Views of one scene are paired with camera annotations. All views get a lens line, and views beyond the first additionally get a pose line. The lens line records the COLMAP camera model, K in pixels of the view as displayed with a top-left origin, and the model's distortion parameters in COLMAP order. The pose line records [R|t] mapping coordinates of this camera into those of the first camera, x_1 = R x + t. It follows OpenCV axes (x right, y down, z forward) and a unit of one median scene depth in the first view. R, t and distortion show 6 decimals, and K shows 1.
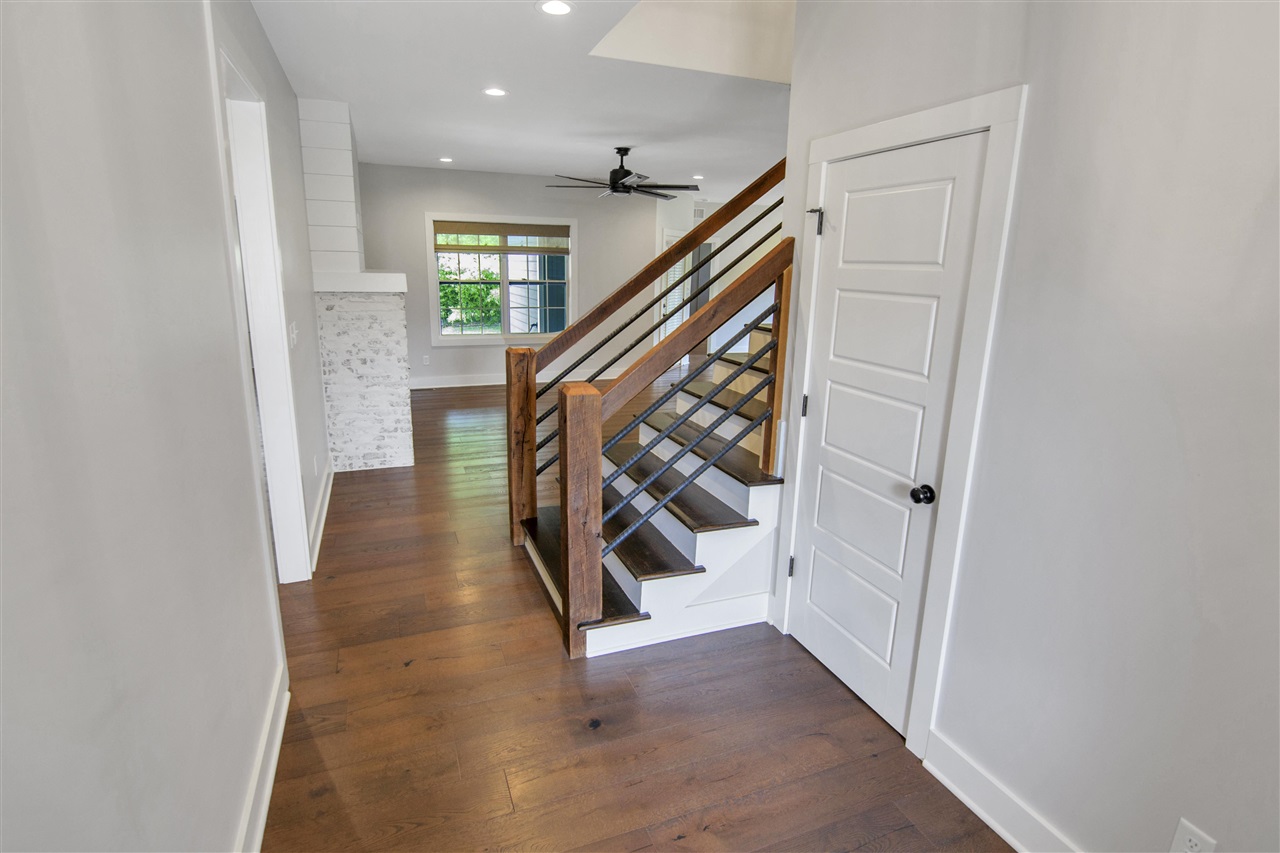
lens RADIAL K [[650.6, 0, 640.0], [0, 650.6, 426.5], [0, 0, 1]] dist [-0.019889, -0.001941]
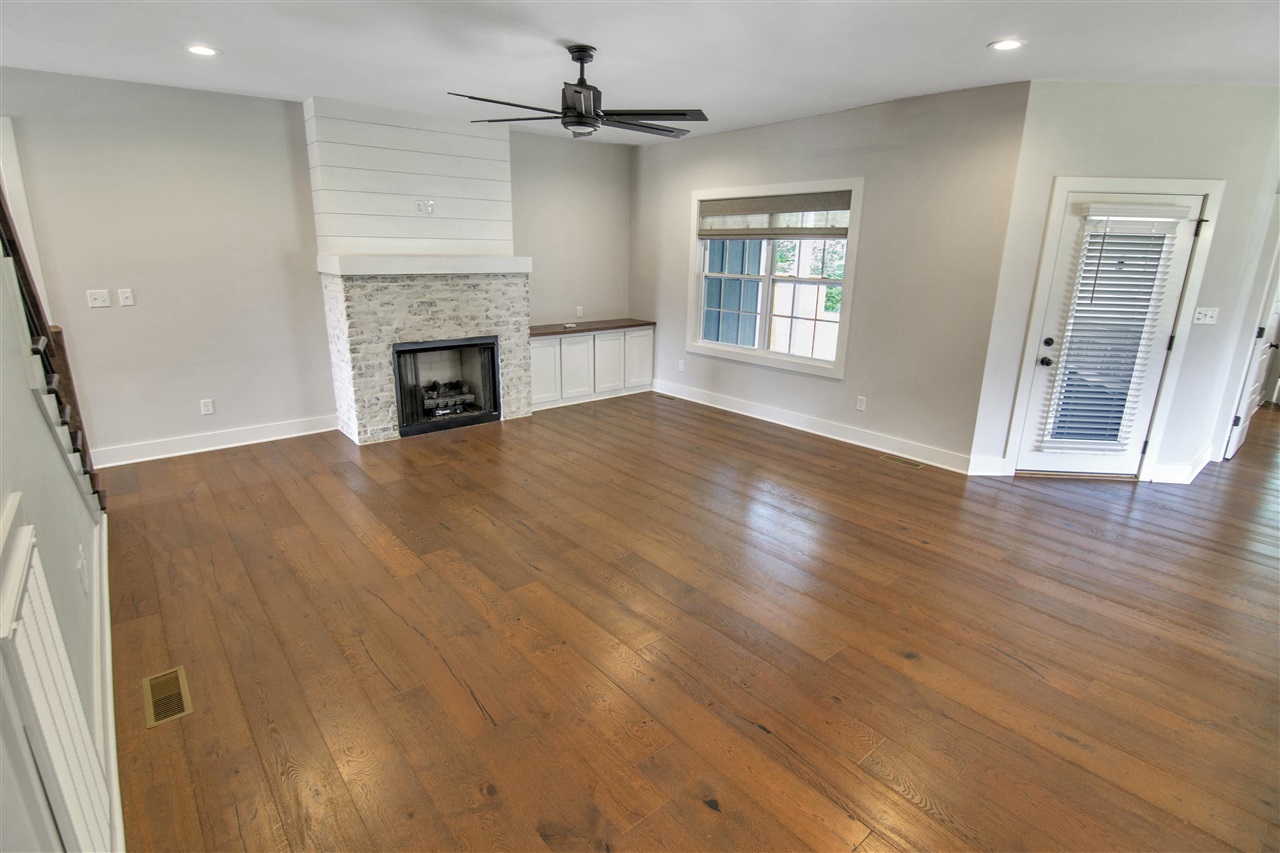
lens RADIAL K [[622.9, 0, 640.0], [0, 622.9, 426.5], [0, 0, 1]] dist [-0.019074, -0.000439]
pose [[0.321829, 0.243967, -0.914826, 0.438901], [-0.237725, 0.956100, 0.171344, -0.156450], [0.916468, 0.162334, 0.365698, 0.671033]]
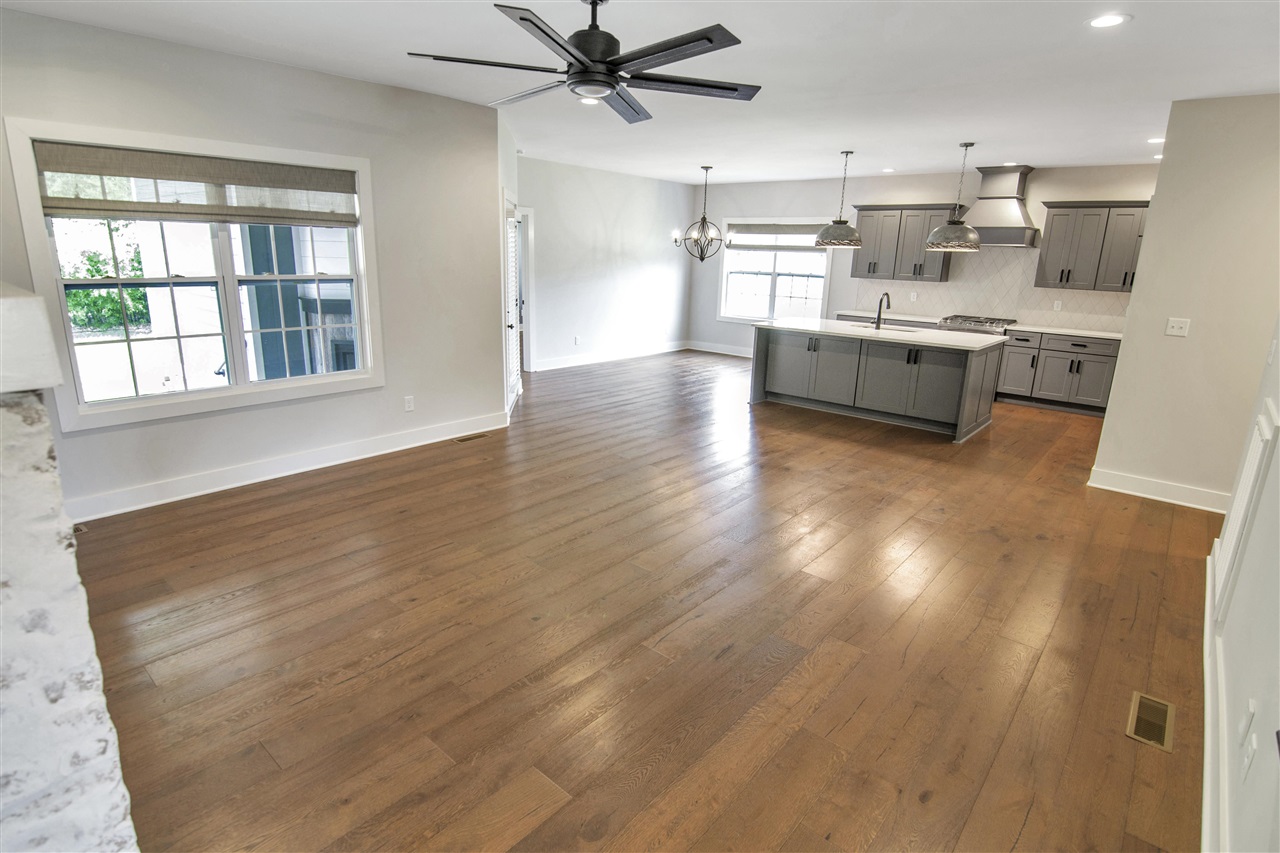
lens RADIAL K [[650.6, 0, 640.0], [0, 650.6, 426.5], [0, 0, 1]] dist [-0.019889, -0.001941]
pose [[0.883216, -0.116906, 0.454161, -0.175363], [0.103549, 0.993143, 0.054272, -0.112109], [-0.457391, -0.000906, 0.889265, 0.444905]]
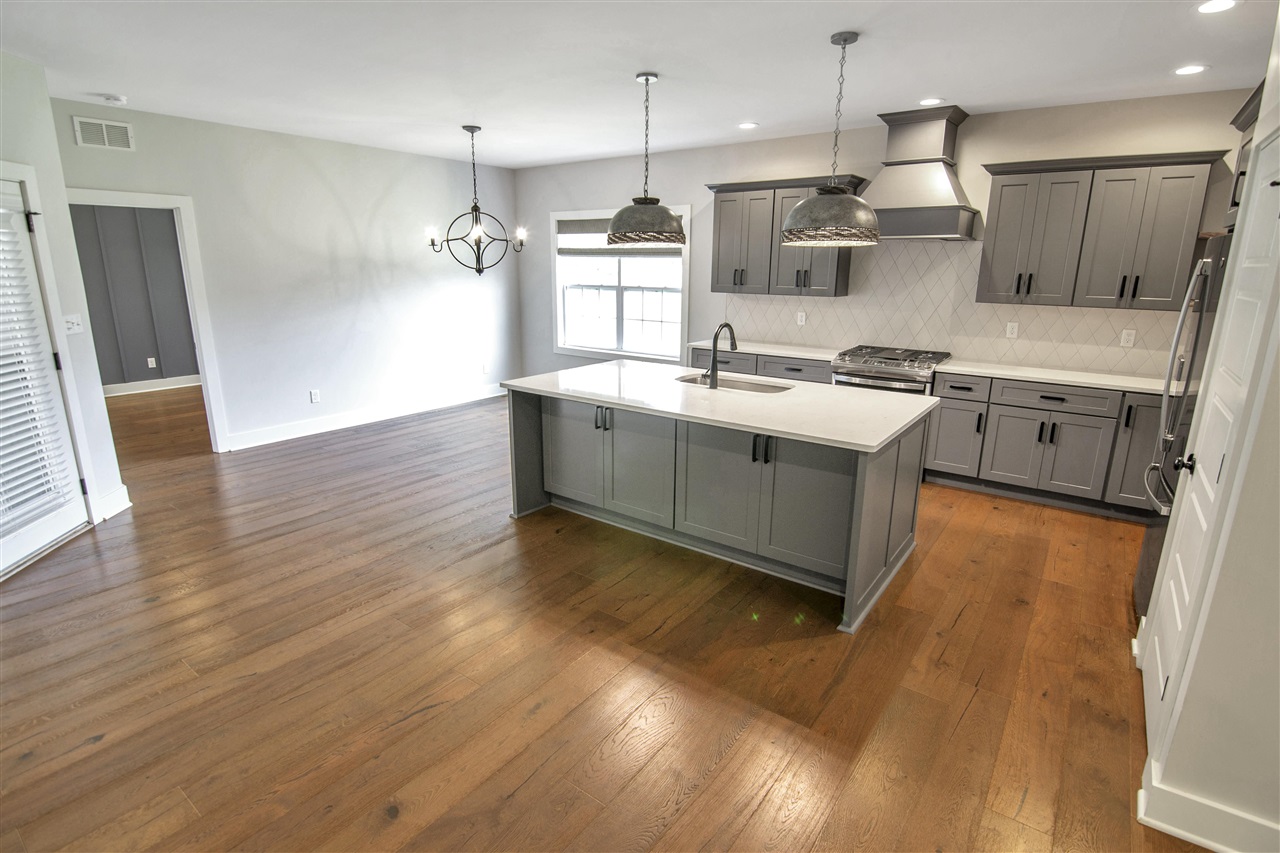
lens RADIAL K [[628.8, 0, 640.0], [0, 628.8, 426.5], [0, 0, 1]] dist [-0.020891, -0.000360]
pose [[0.846748, -0.147506, 0.511135, 0.205638], [0.138789, 0.988770, 0.055426, -0.164436], [-0.513570, 0.024008, 0.857712, 0.683602]]
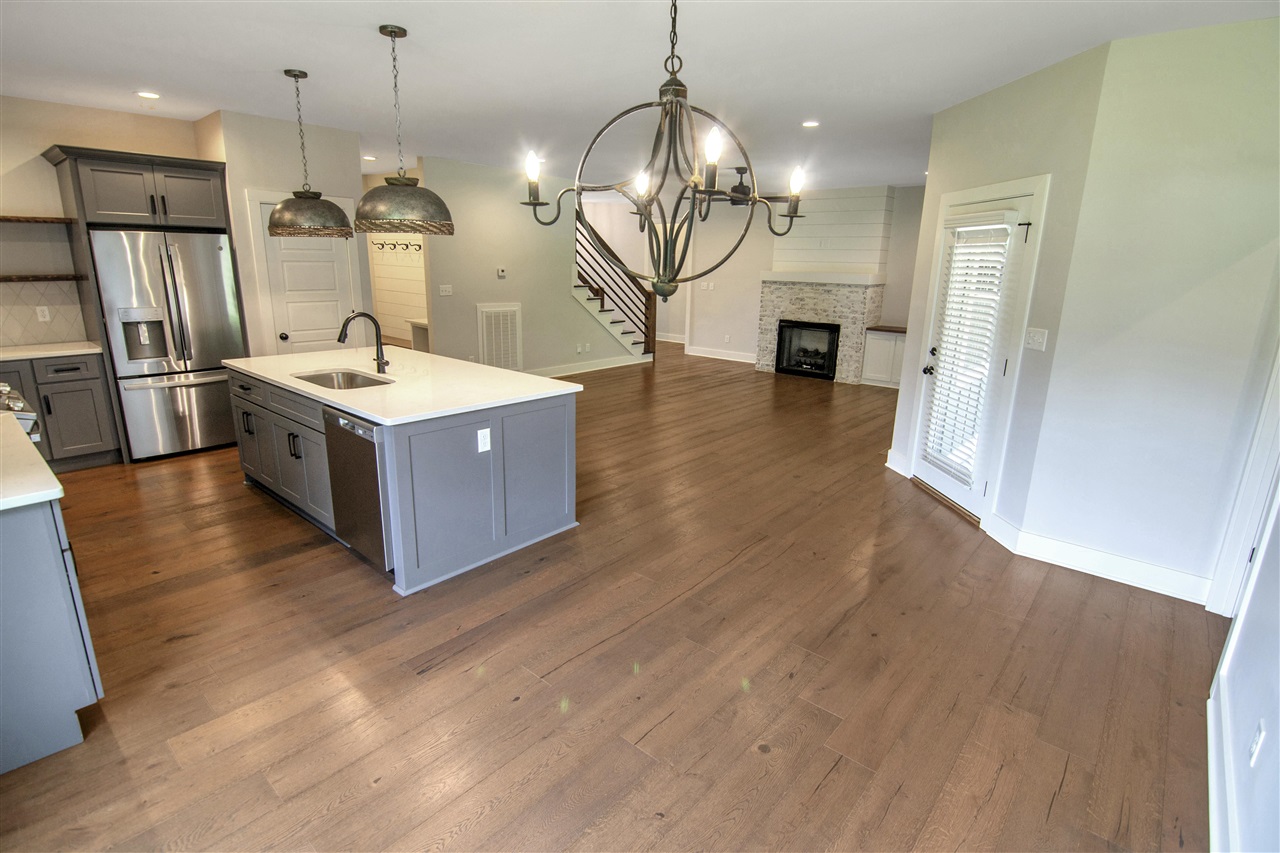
lens RADIAL K [[628.8, 0, 640.0], [0, 628.8, 426.5], [0, 0, 1]] dist [-0.020891, -0.000360]
pose [[-0.885162, 0.077948, -0.458708, 0.535464], [-0.151161, 0.884214, 0.441946, -0.366324], [0.440044, 0.460532, -0.770890, 1.525903]]
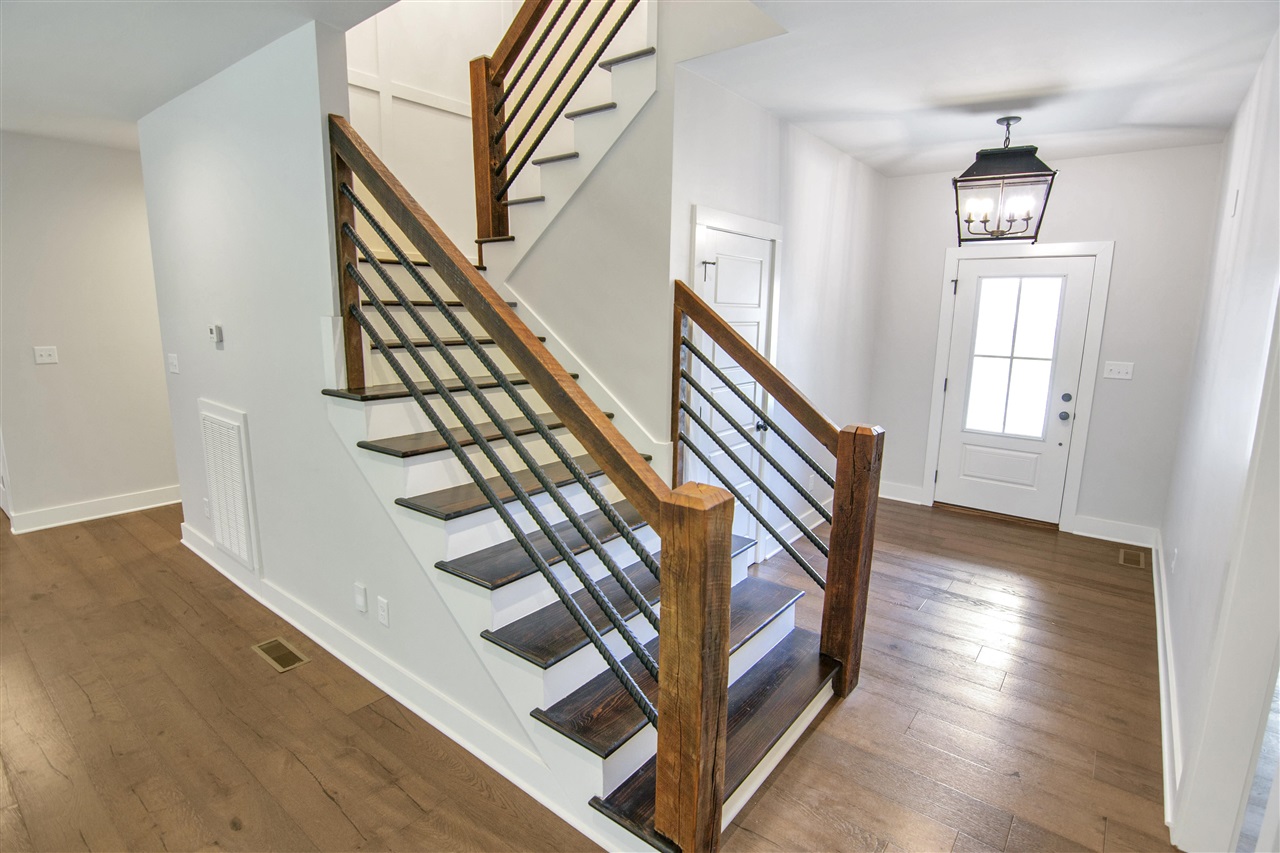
lens RADIAL K [[628.8, 0, 640.0], [0, 628.8, 426.5], [0, 0, 1]] dist [-0.020891, -0.000360]
pose [[-0.509264, -0.189119, 0.839574, -0.235101], [0.178472, 0.931141, 0.318001, -0.138638], [-0.841902, 0.311787, -0.440444, 0.538742]]
